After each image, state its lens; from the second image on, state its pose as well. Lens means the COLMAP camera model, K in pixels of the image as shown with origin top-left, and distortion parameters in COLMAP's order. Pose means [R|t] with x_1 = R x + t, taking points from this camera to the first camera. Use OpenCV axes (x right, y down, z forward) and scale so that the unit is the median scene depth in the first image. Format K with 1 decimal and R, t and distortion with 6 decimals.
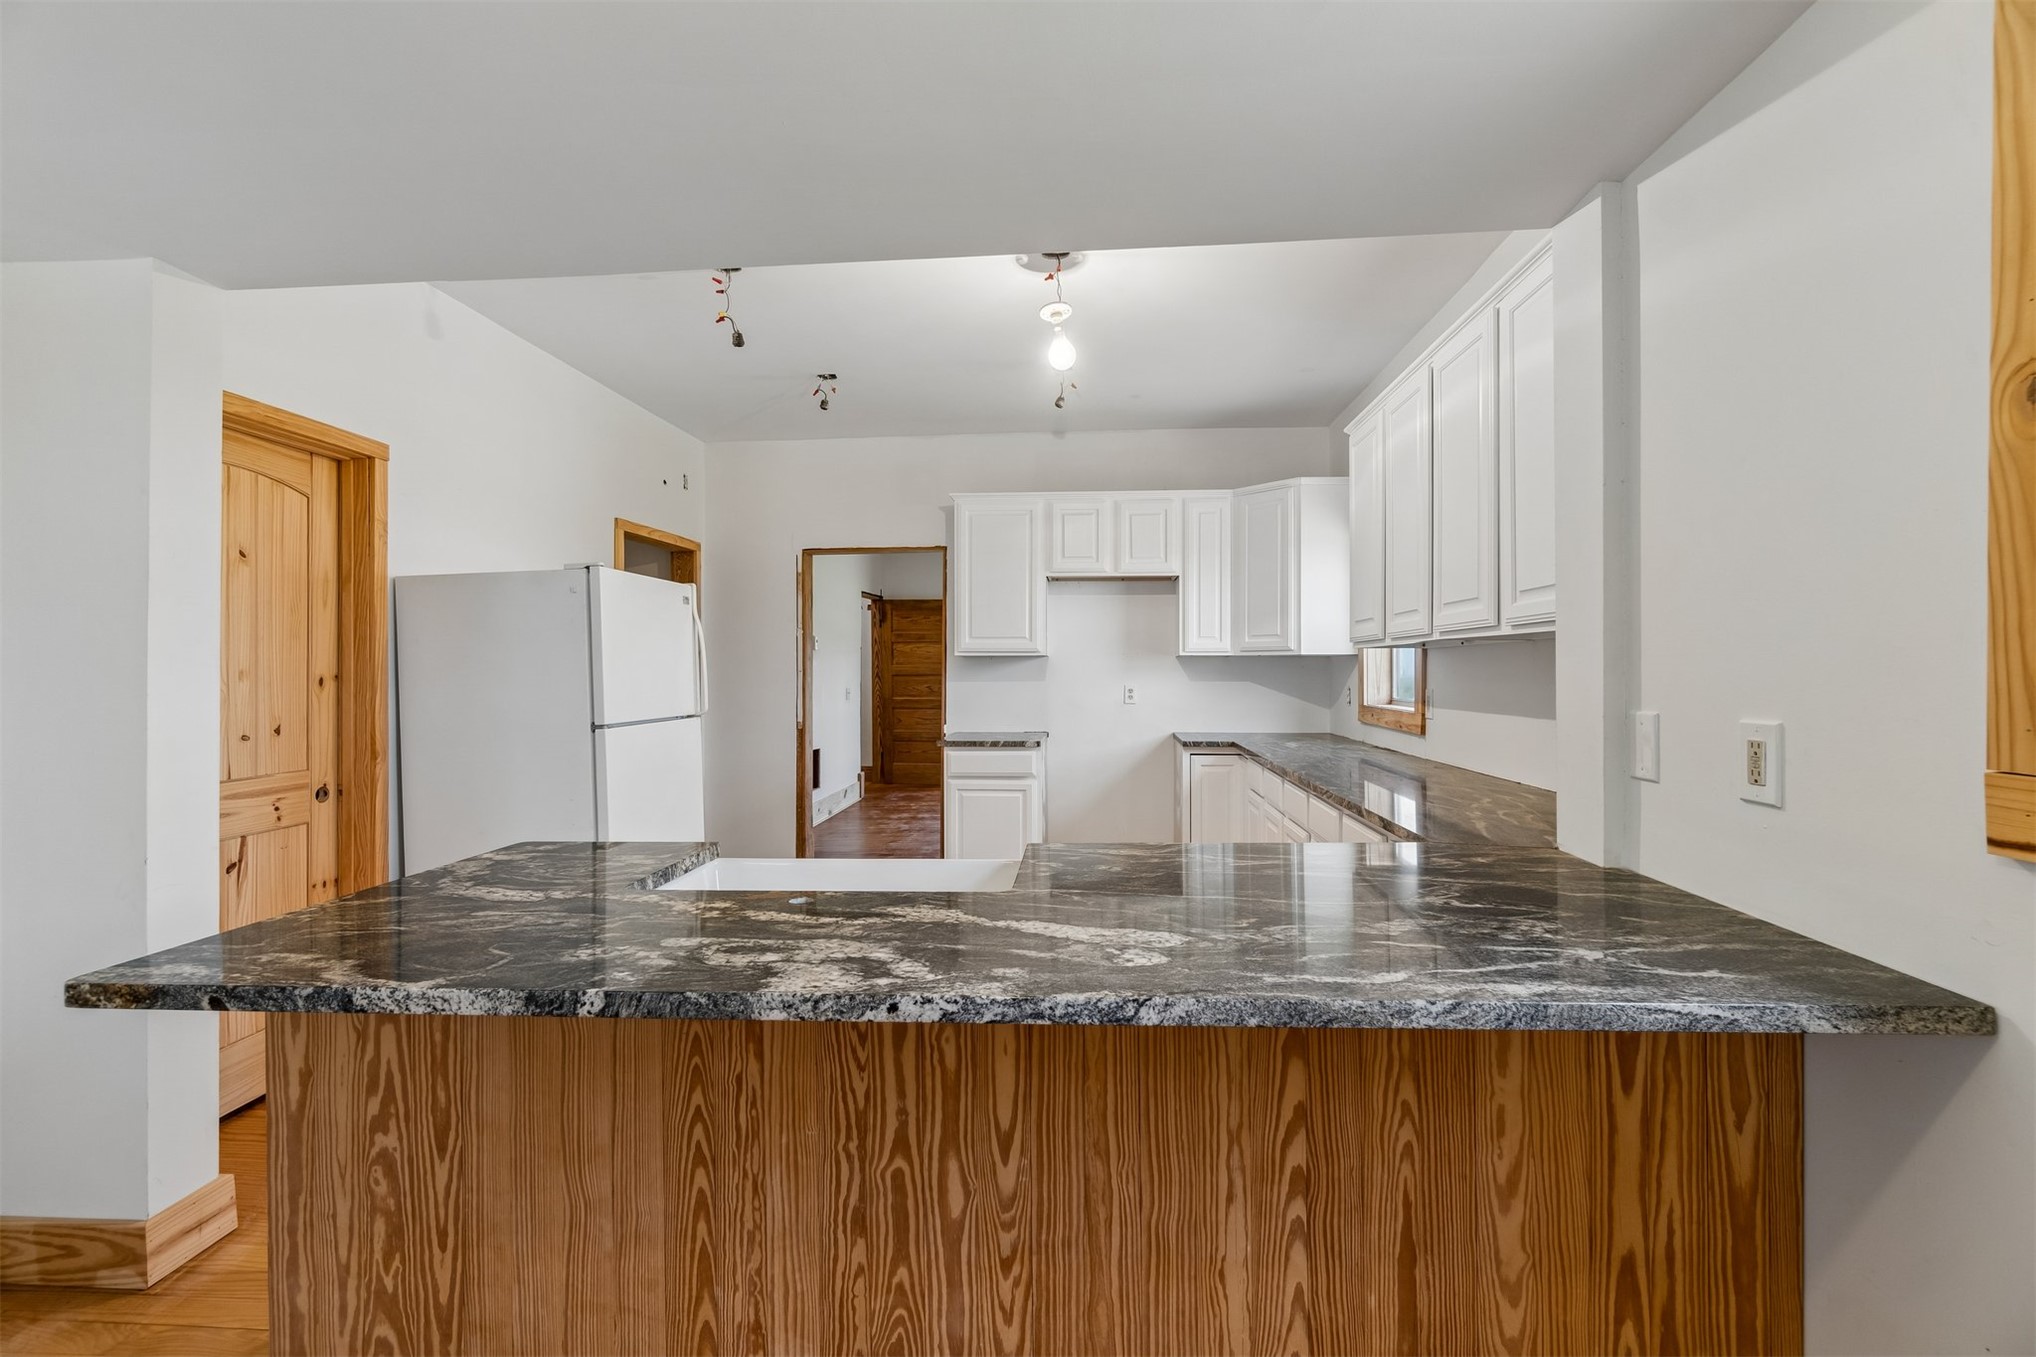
lens RADIAL K [[878.1, 0, 1031.0], [0, 878.1, 672.5], [0, 0, 1]] dist [-0.004307, 0.001496]
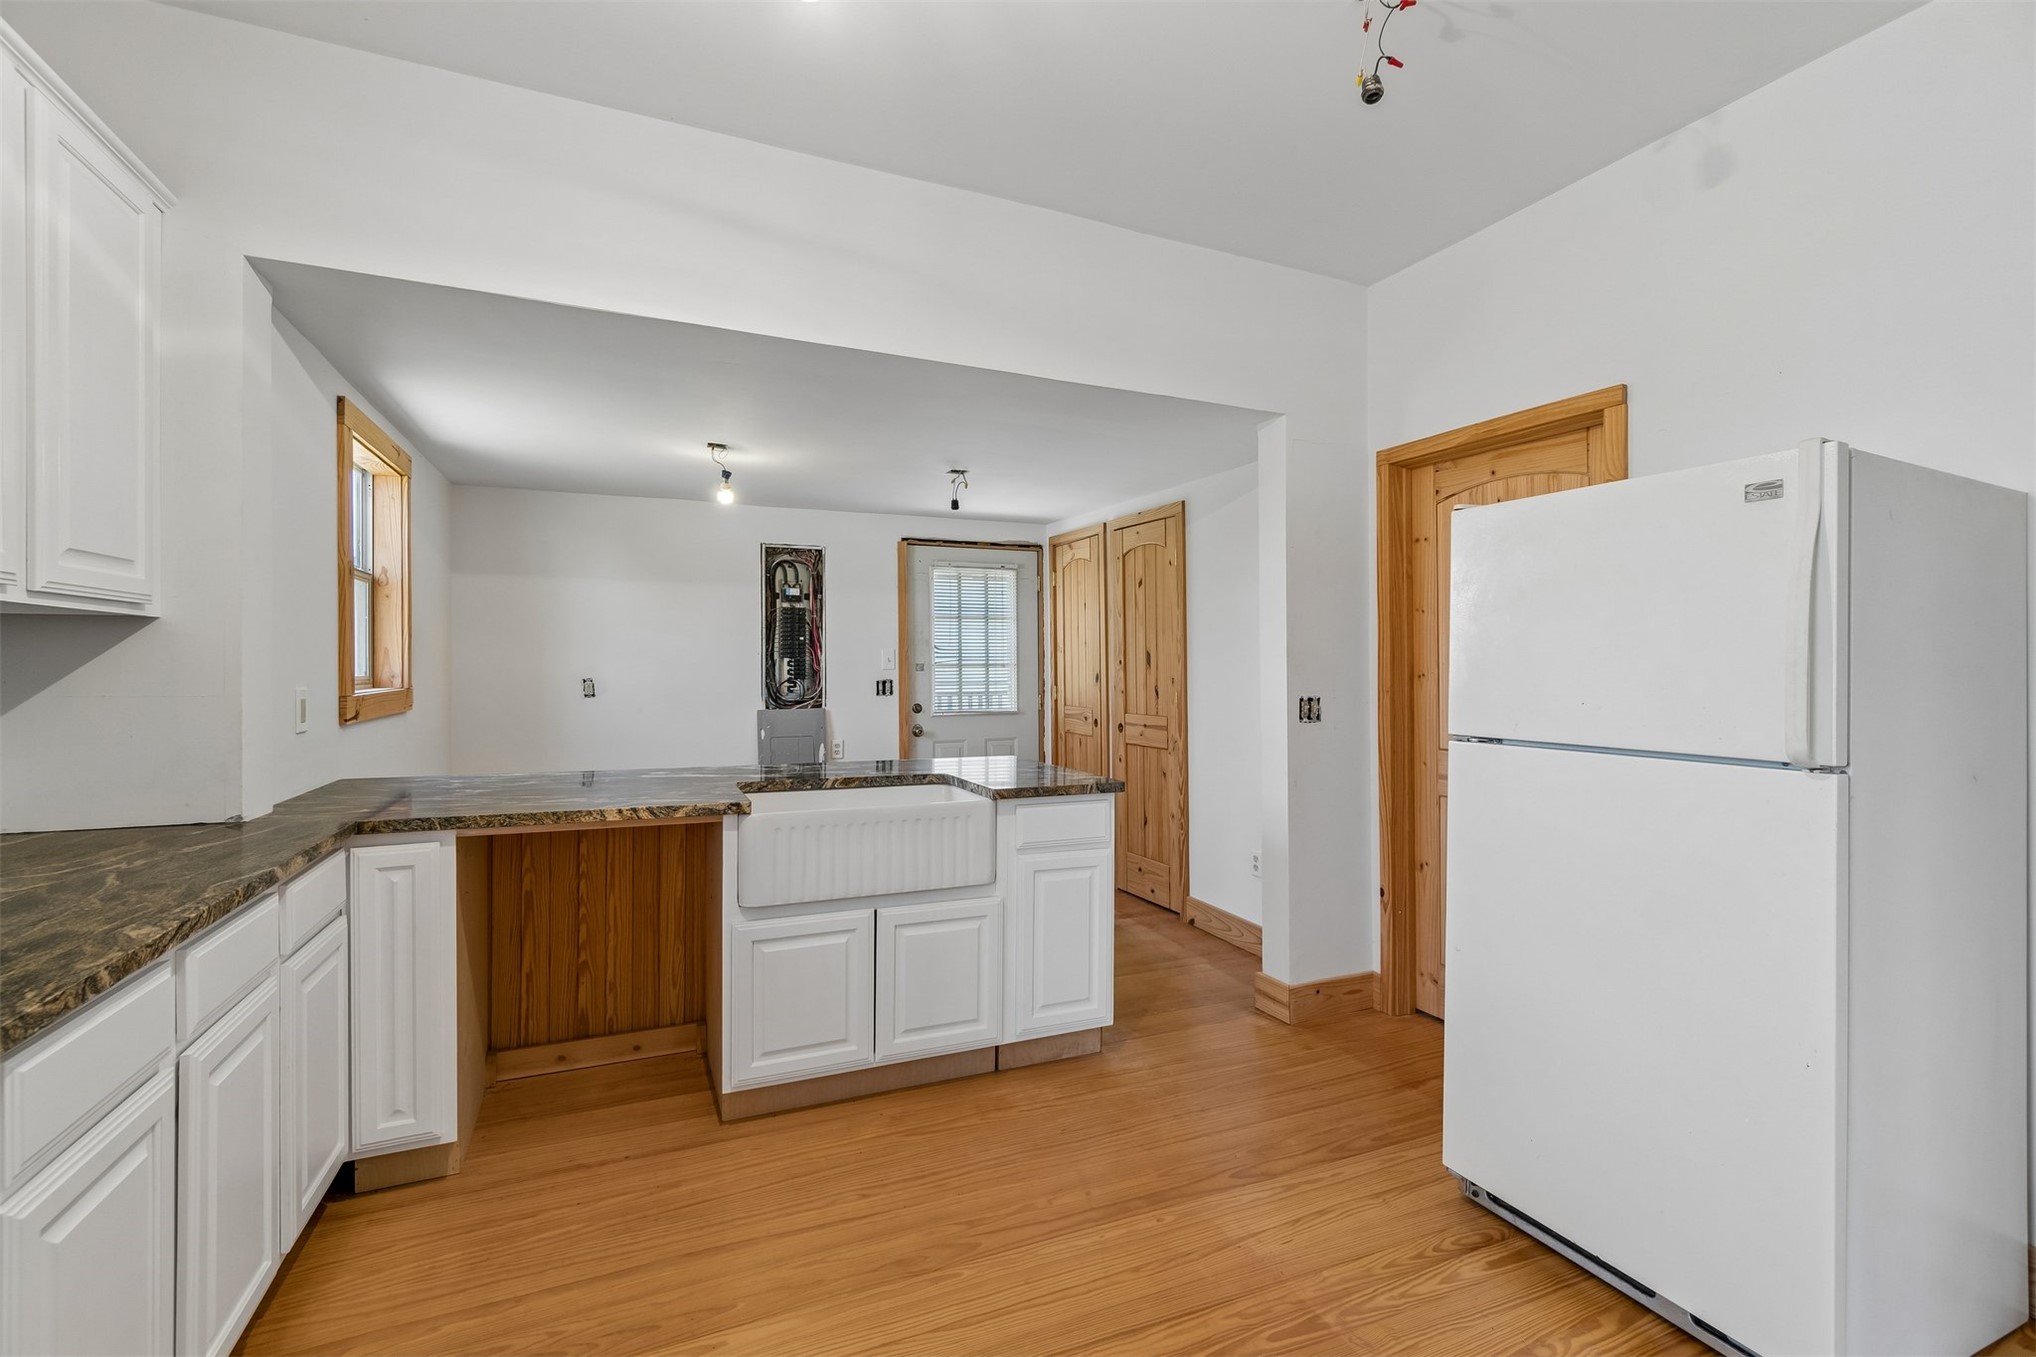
lens RADIAL K [[878.1, 0, 1016.0], [0, 878.1, 658.9], [0, 0, 1]] dist [-0.004307, 0.001496]
pose [[-0.884523, 0.001615, -0.466493, 0.248565], [0.005044, 0.999969, -0.006101, 0.006901], [0.466468, -0.007749, -0.884504, 2.344570]]
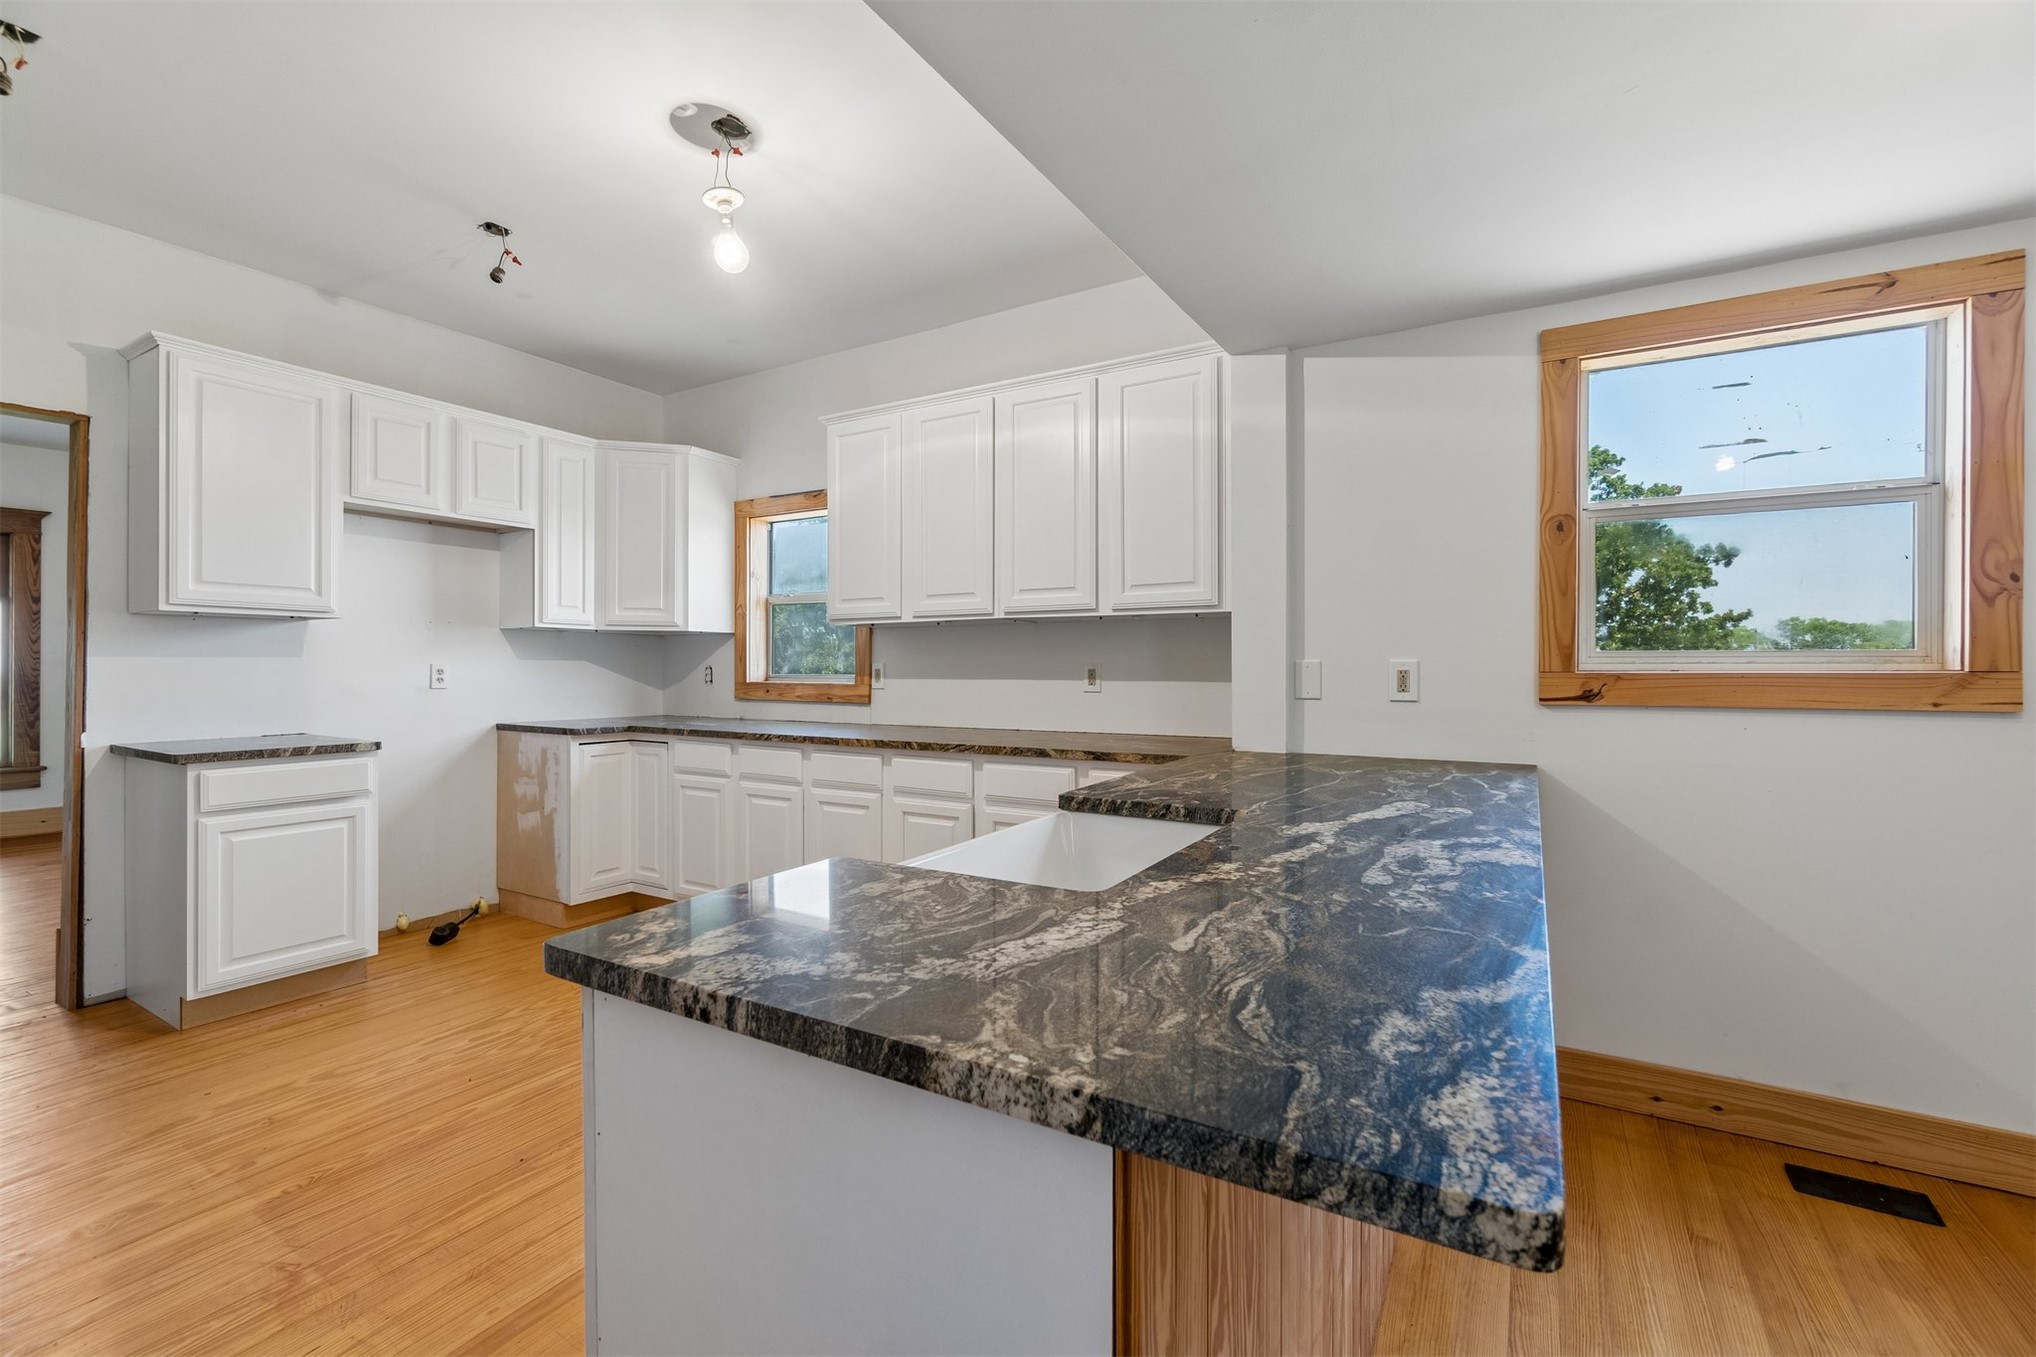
lens RADIAL K [[878.1, 0, 1016.6], [0, 878.1, 667.6], [0, 0, 1]] dist [-0.004307, 0.001496]
pose [[0.447566, 0.002266, 0.894248, -0.957661], [-0.000277, 0.999997, -0.002395, 0.054123], [-0.894251, 0.000824, 0.447565, 0.622836]]
